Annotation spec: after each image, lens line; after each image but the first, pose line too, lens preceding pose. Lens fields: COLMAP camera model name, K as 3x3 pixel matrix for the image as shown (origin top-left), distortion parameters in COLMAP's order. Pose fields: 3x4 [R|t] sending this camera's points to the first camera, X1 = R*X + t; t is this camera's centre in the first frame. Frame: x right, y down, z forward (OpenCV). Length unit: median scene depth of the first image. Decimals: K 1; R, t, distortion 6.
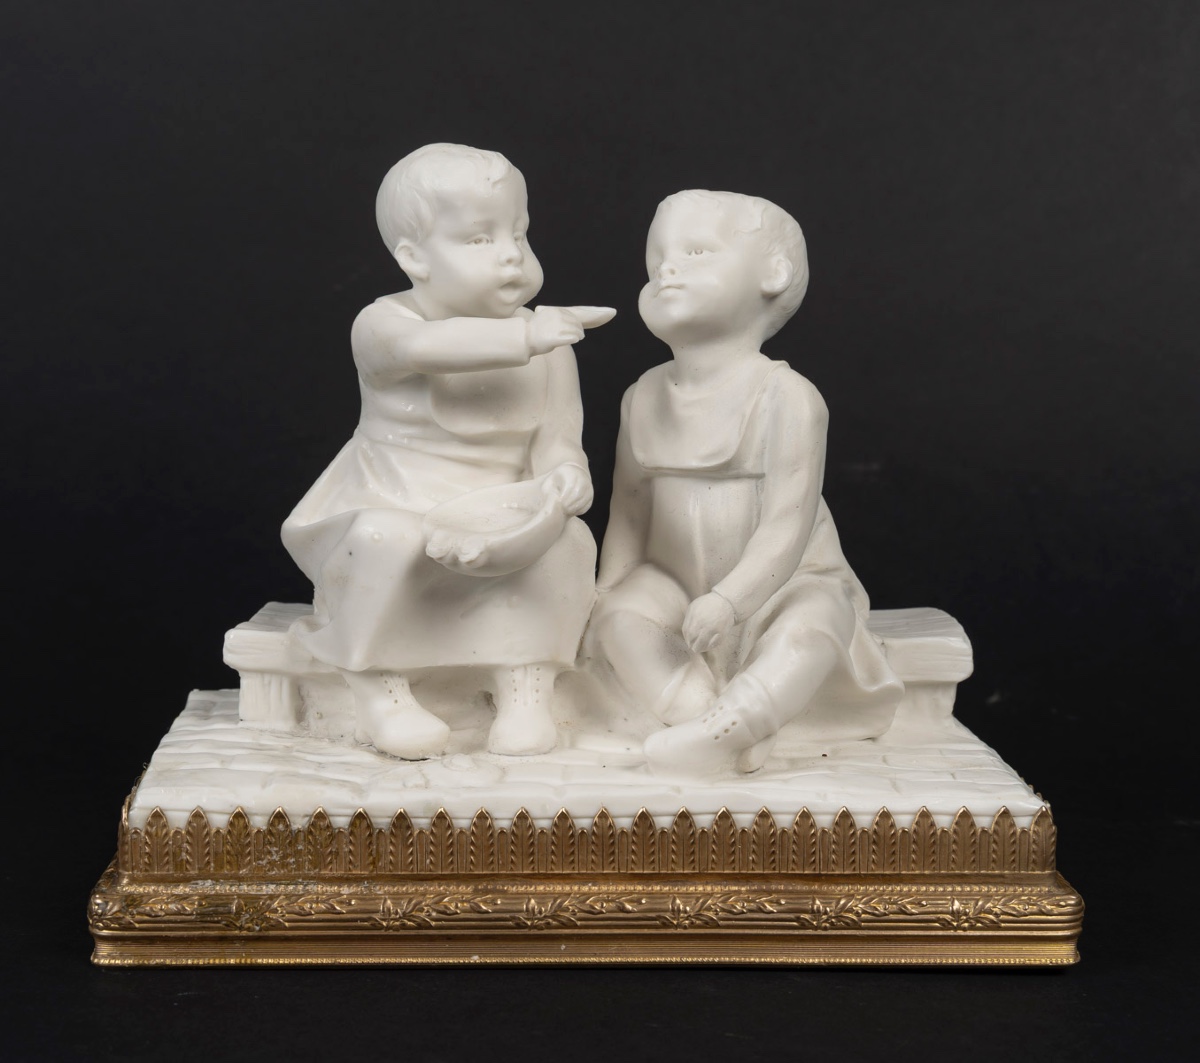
lens RADIAL K [[2299.1, 0, 601.7], [0, 2299.1, 521.5], [0, 0, 1]] dist [0.042019, 0.000000]
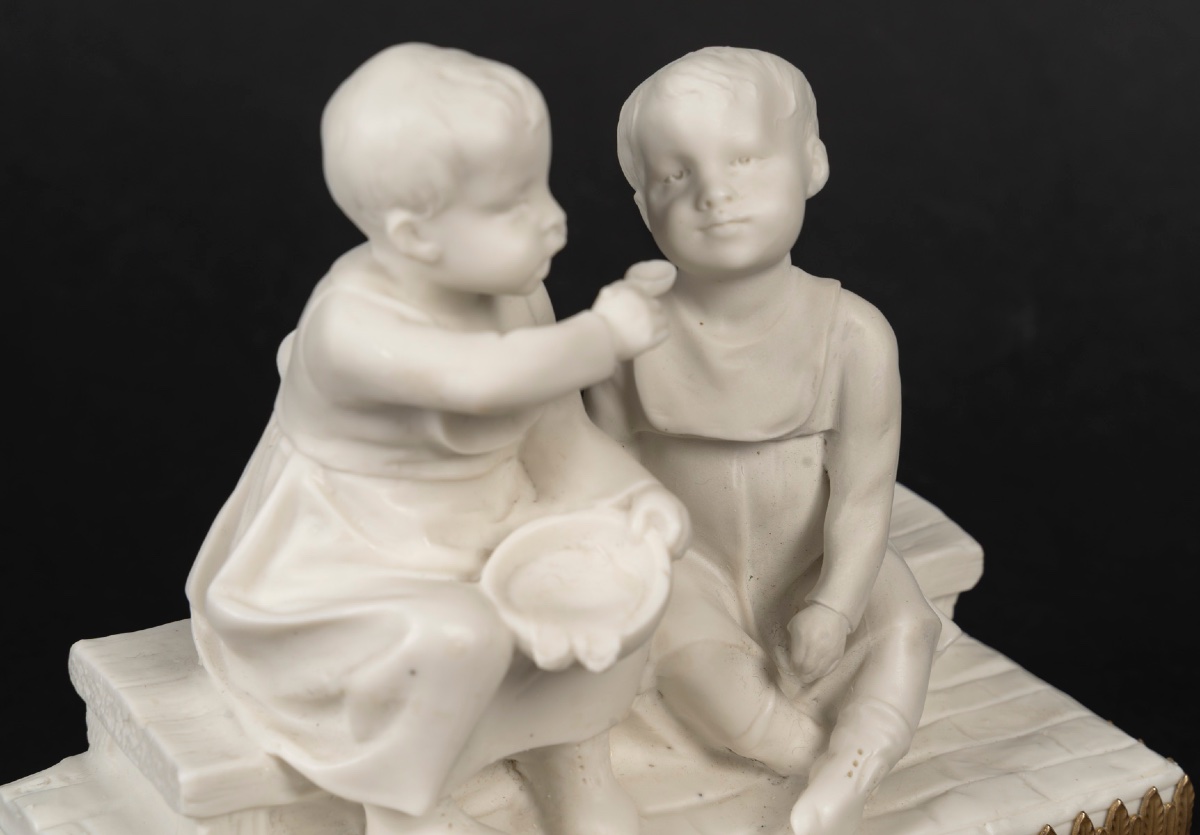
lens RADIAL K [[2717.8, 0, 606.1], [0, 2717.8, 424.4], [0, 0, 1]] dist [0.066667, 0.000000]
pose [[0.849906, -0.198756, 0.488012, -0.445863], [0.041748, 0.948622, 0.313645, -0.315914], [-0.525278, -0.246195, 0.814537, 0.282870]]
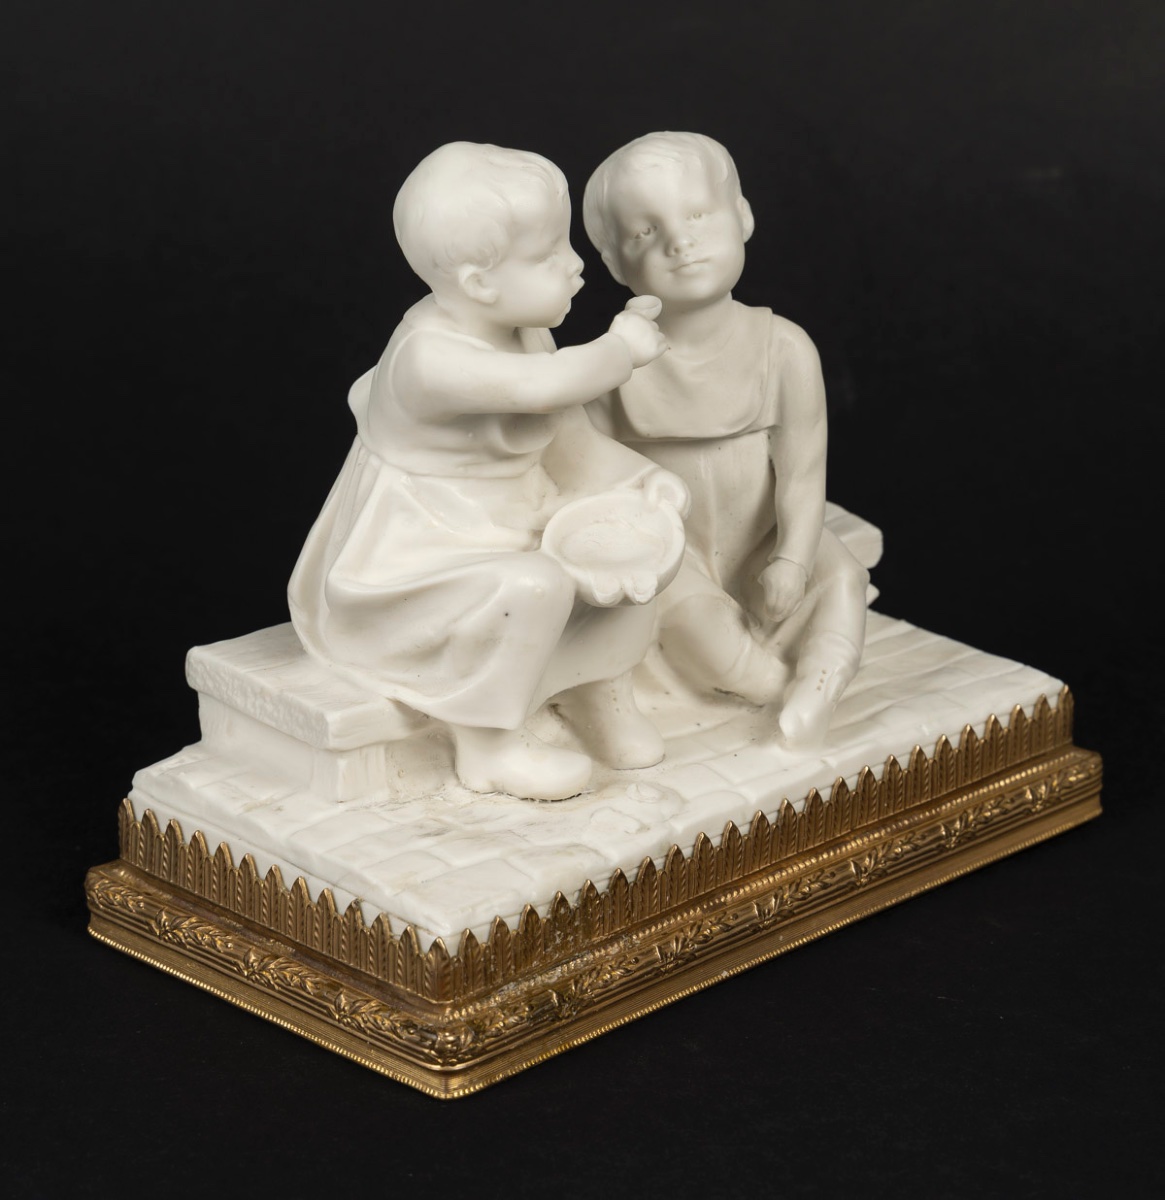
lens RADIAL K [[3906.0, 0, 582.6], [0, 3906.0, 598.0], [0, 0, 1]] dist [0.072551, 0.000000]
pose [[0.749806, -0.250333, 0.612474, -1.041015], [0.087700, 0.955100, 0.283007, -0.433537], [-0.655820, -0.158486, 0.738094, -0.204428]]
